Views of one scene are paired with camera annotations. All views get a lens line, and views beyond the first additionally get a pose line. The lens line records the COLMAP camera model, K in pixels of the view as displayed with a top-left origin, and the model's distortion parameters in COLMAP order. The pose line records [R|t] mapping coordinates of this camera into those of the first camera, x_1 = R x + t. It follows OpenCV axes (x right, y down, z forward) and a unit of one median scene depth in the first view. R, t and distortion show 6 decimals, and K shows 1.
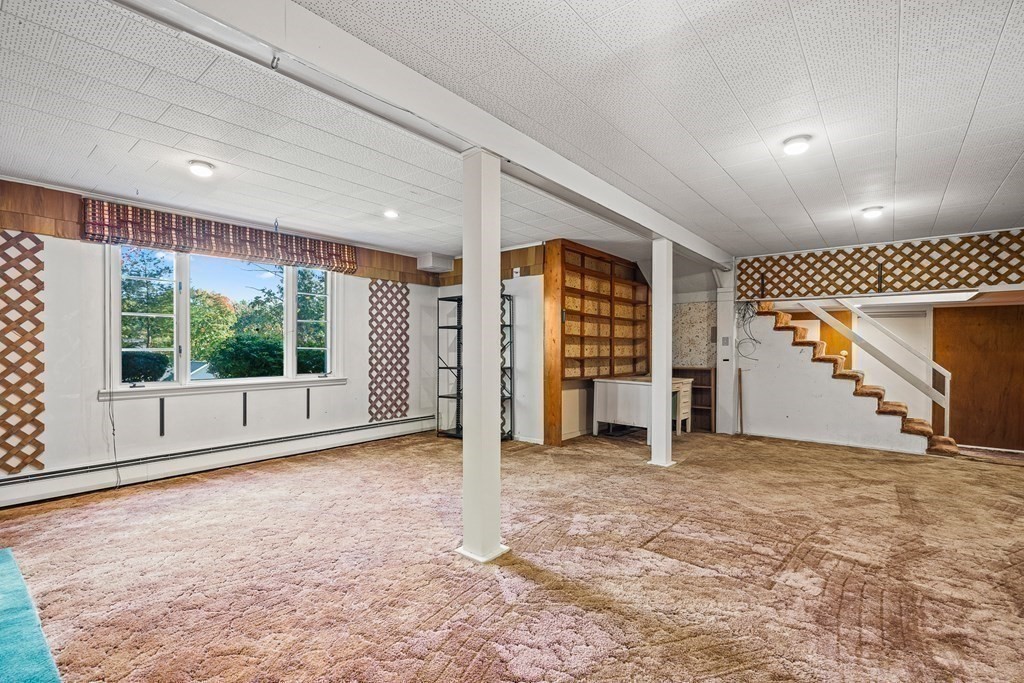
lens RADIAL K [[462.8, 0, 510.4], [0, 462.8, 342.8], [0, 0, 1]] dist [-0.003601, 0.001297]
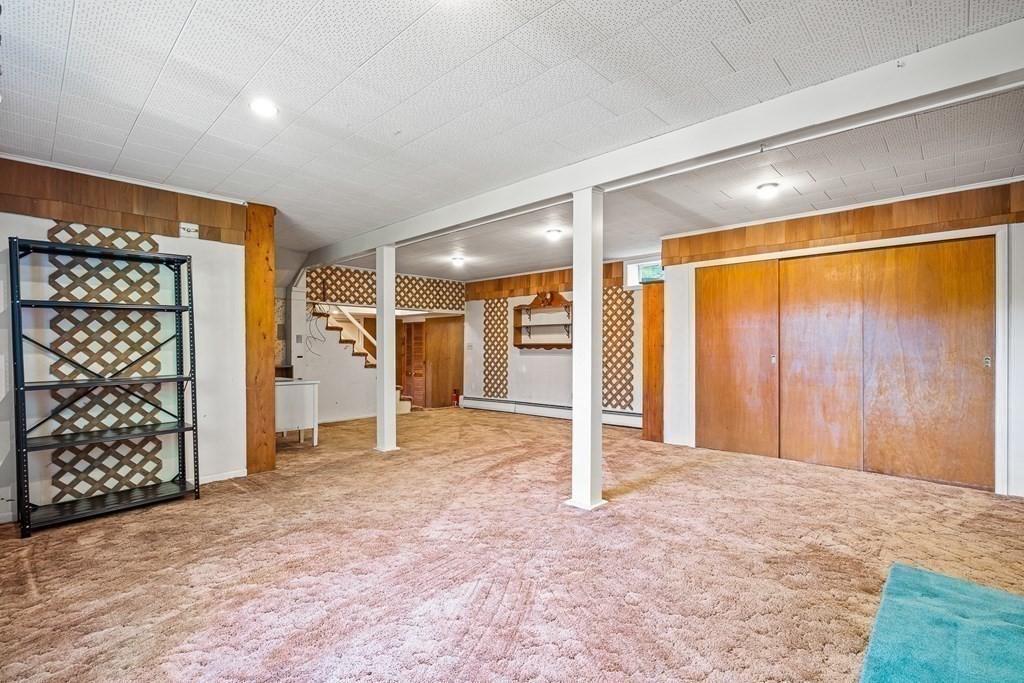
lens RADIAL K [[462.8, 0, 510.4], [0, 462.8, 342.8], [0, 0, 1]] dist [-0.003601, 0.001297]
pose [[0.081970, 0.002601, 0.996631, -0.593334], [-0.007670, 0.999969, -0.001979, 0.004951], [-0.996605, -0.007482, 0.081988, 0.486467]]
